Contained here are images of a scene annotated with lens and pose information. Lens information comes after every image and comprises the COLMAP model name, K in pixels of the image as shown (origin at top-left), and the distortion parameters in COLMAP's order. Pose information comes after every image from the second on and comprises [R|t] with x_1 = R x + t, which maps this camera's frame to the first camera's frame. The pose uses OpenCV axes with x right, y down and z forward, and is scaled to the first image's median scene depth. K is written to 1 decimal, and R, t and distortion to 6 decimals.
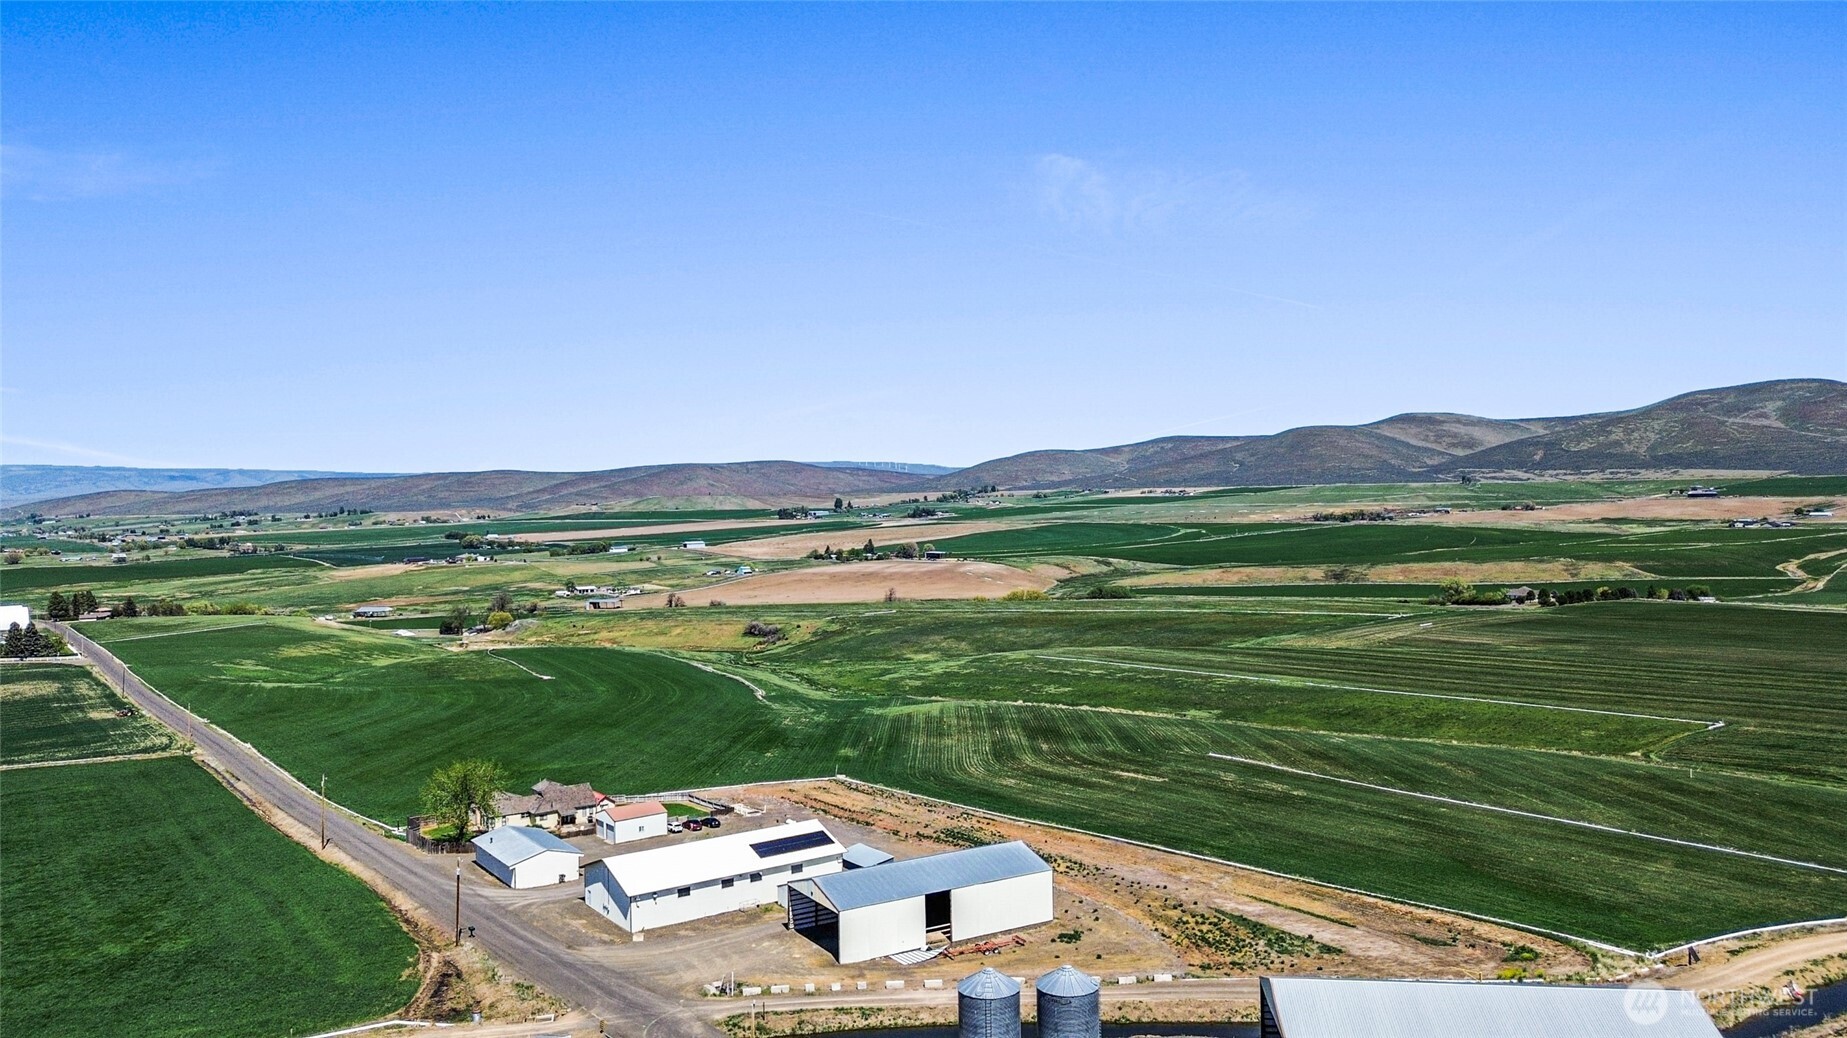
lens RADIAL K [[1309.1, 0, 930.5], [0, 1309.1, 517.5], [0, 0, 1]] dist [0.044473, -0.021295]
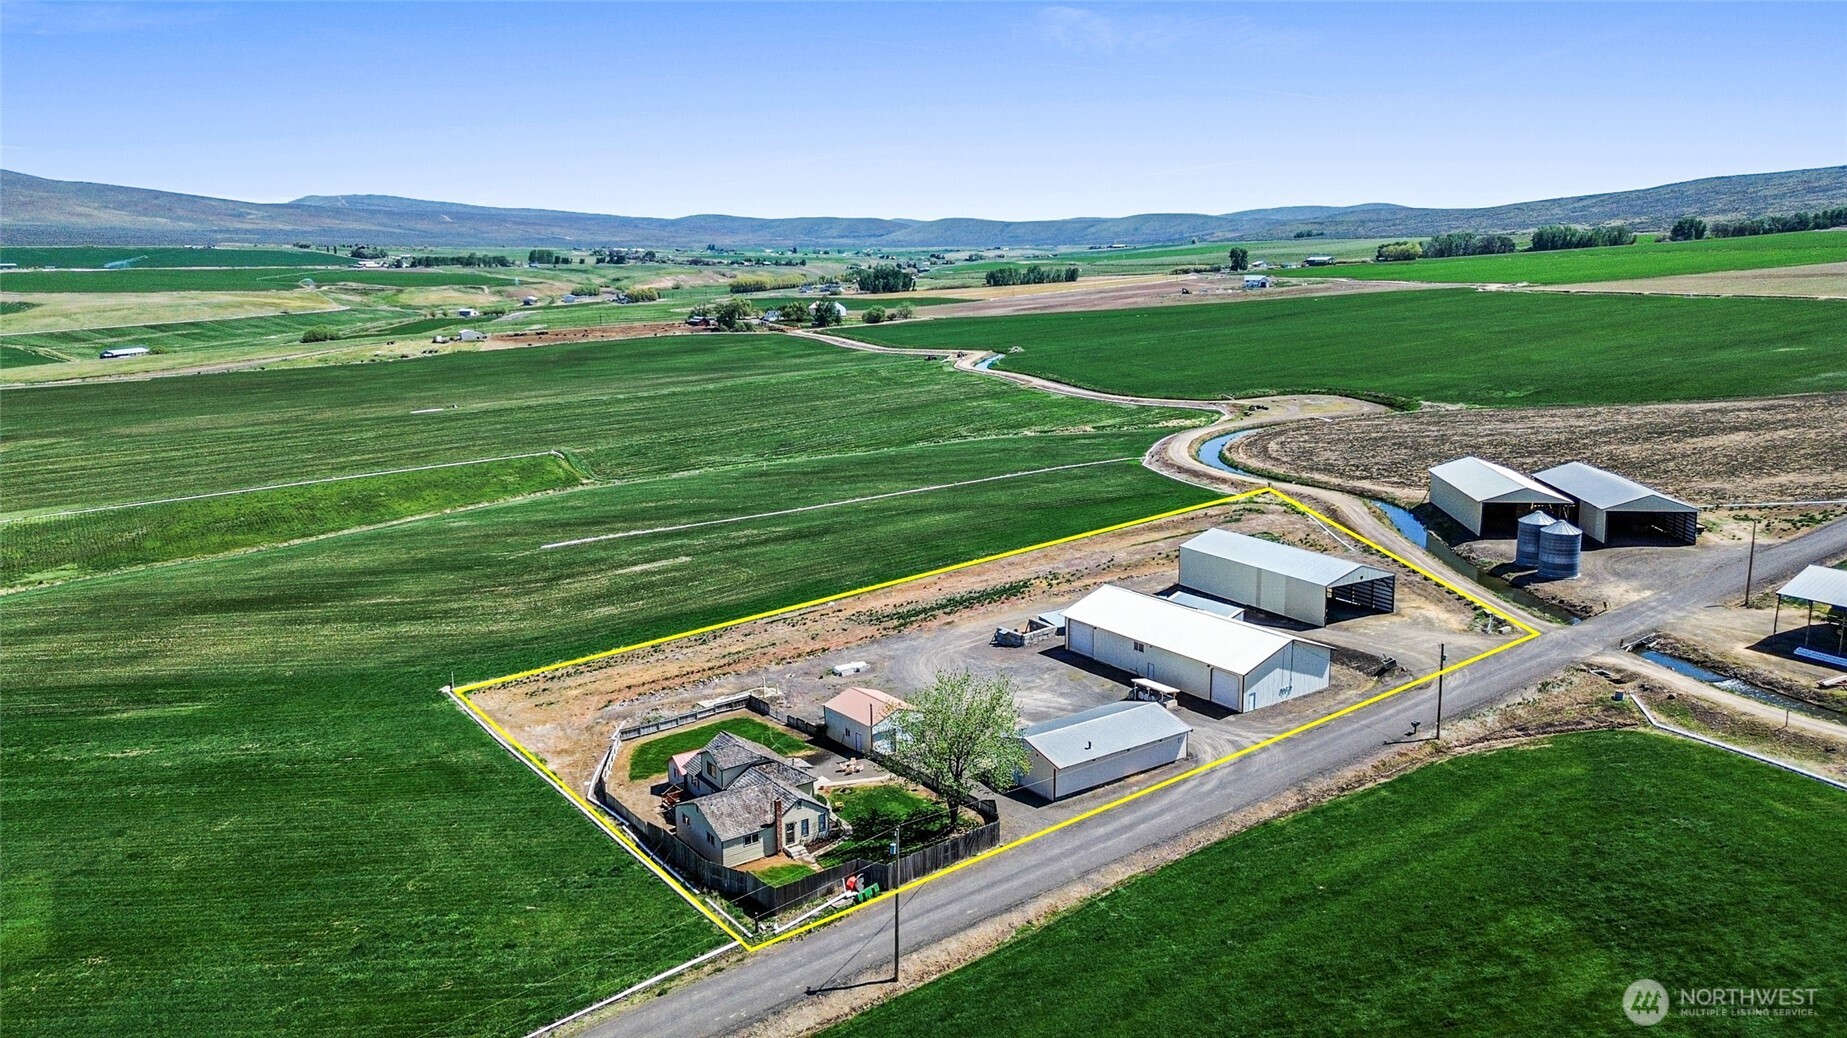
lens RADIAL K [[1309.1, 0, 925.4], [0, 1309.1, 516.7], [0, 0, 1]] dist [0.044473, -0.021295]
pose [[0.003497, -0.184343, 0.982856, -0.100259], [0.023535, 0.982605, 0.184212, 0.000223], [-0.999717, 0.022487, 0.007775, 0.110705]]
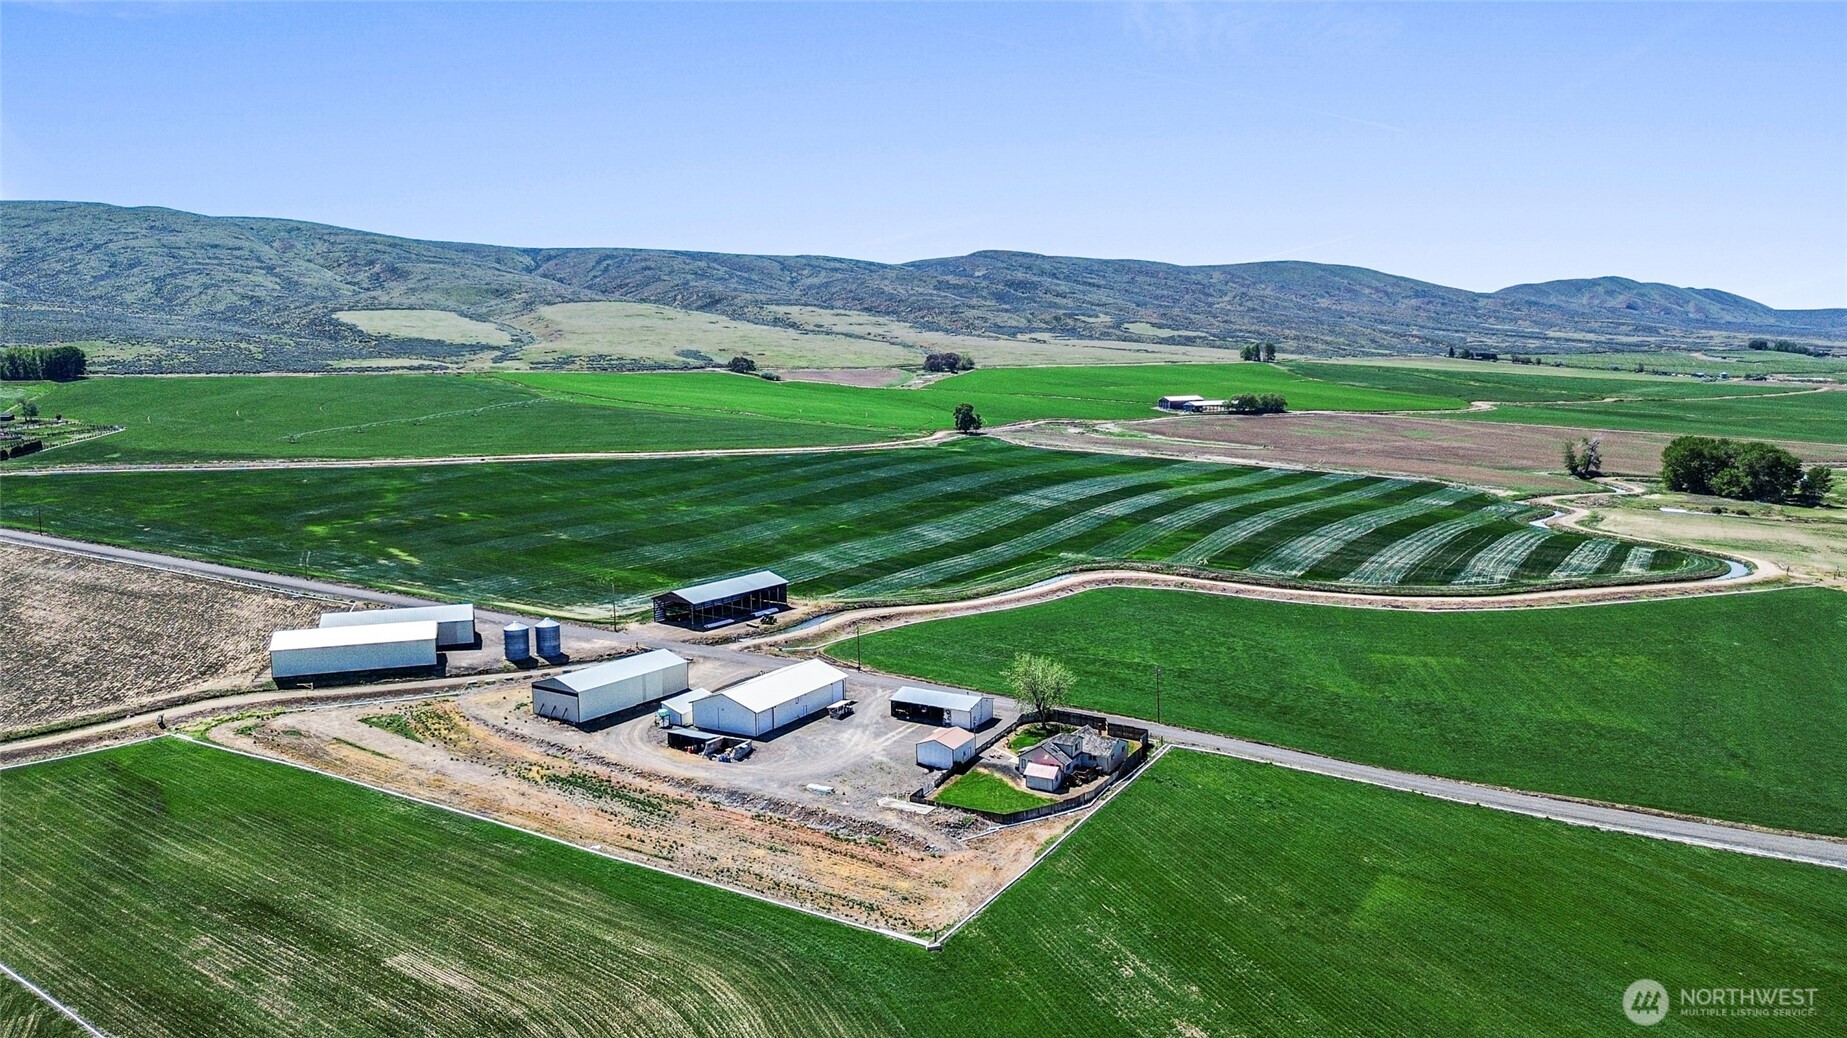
lens RADIAL K [[1309.1, 0, 919.4], [0, 1309.1, 518.7], [0, 0, 1]] dist [0.044473, -0.021295]
pose [[-0.909817, 0.077027, -0.407798, 0.025812], [0.019579, 0.989497, 0.143219, -0.013331], [0.414547, 0.122319, -0.901770, 0.224045]]
